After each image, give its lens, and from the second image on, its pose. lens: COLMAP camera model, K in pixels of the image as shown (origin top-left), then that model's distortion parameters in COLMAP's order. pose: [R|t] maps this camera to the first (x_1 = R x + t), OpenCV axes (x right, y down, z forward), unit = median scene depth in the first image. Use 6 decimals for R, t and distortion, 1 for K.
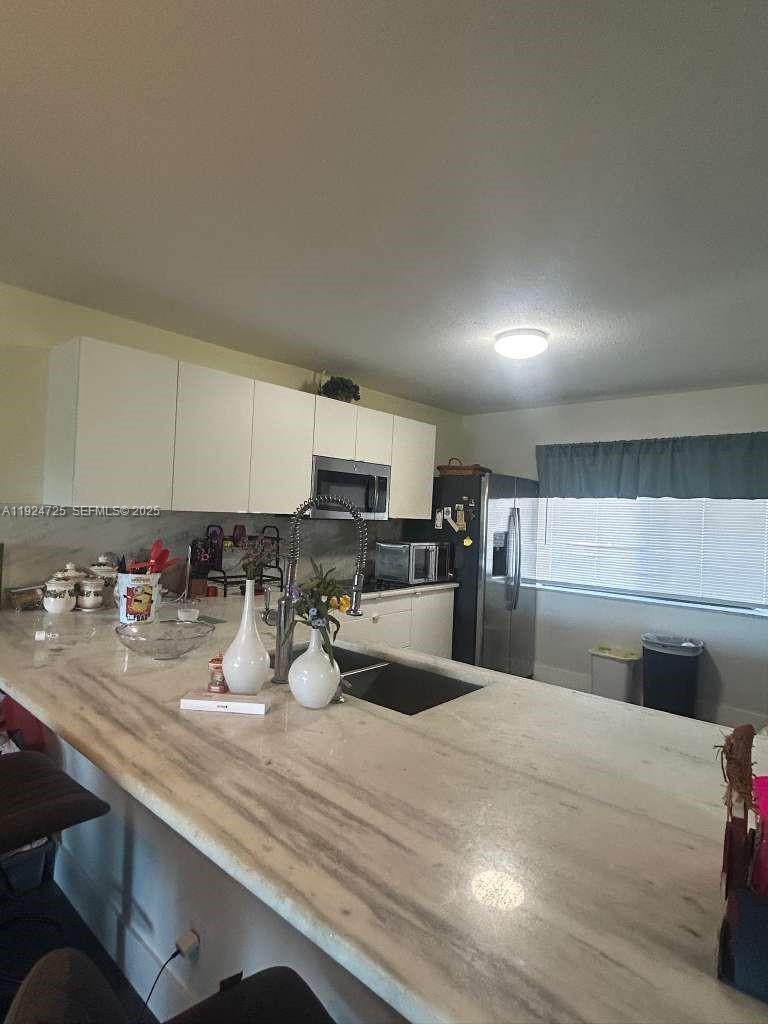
lens RADIAL K [[537.6, 0, 382.4], [0, 537.6, 511.5], [0, 0, 1]] dist [-0.001455, -0.000348]
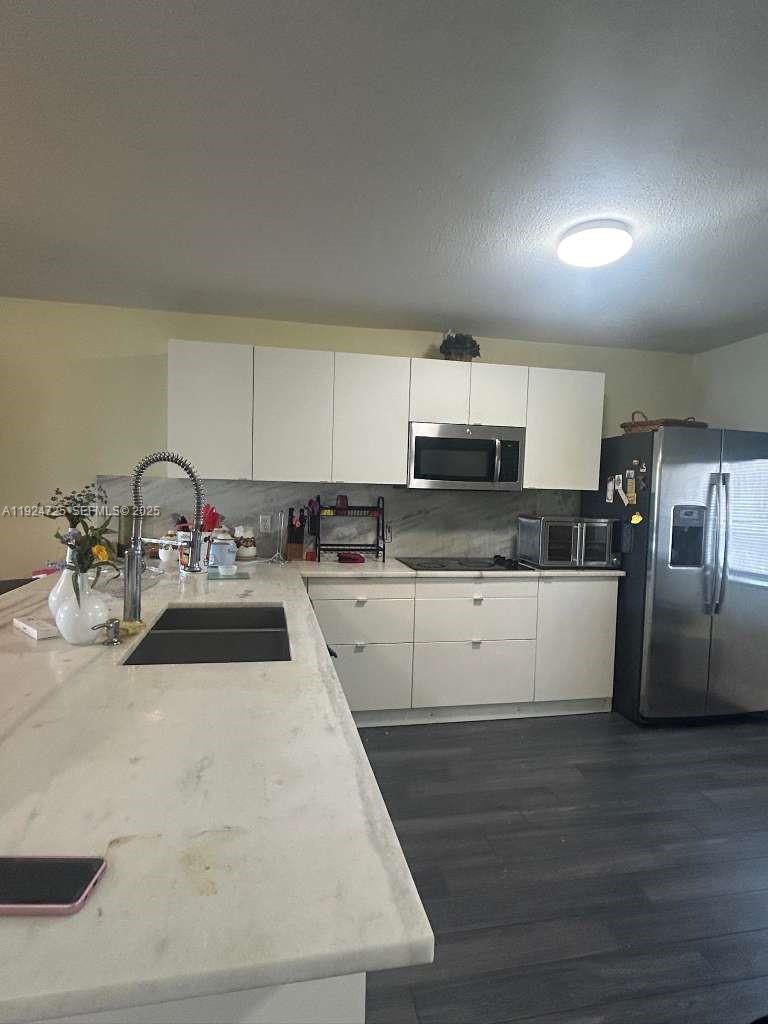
lens RADIAL K [[537.6, 0, 380.8], [0, 537.6, 513.8], [0, 0, 1]] dist [-0.001455, -0.000348]
pose [[0.803591, 0.014215, -0.595012, 0.321827], [0.007660, 0.999385, 0.034222, 0.020293], [0.595133, -0.032058, 0.802988, 0.161765]]
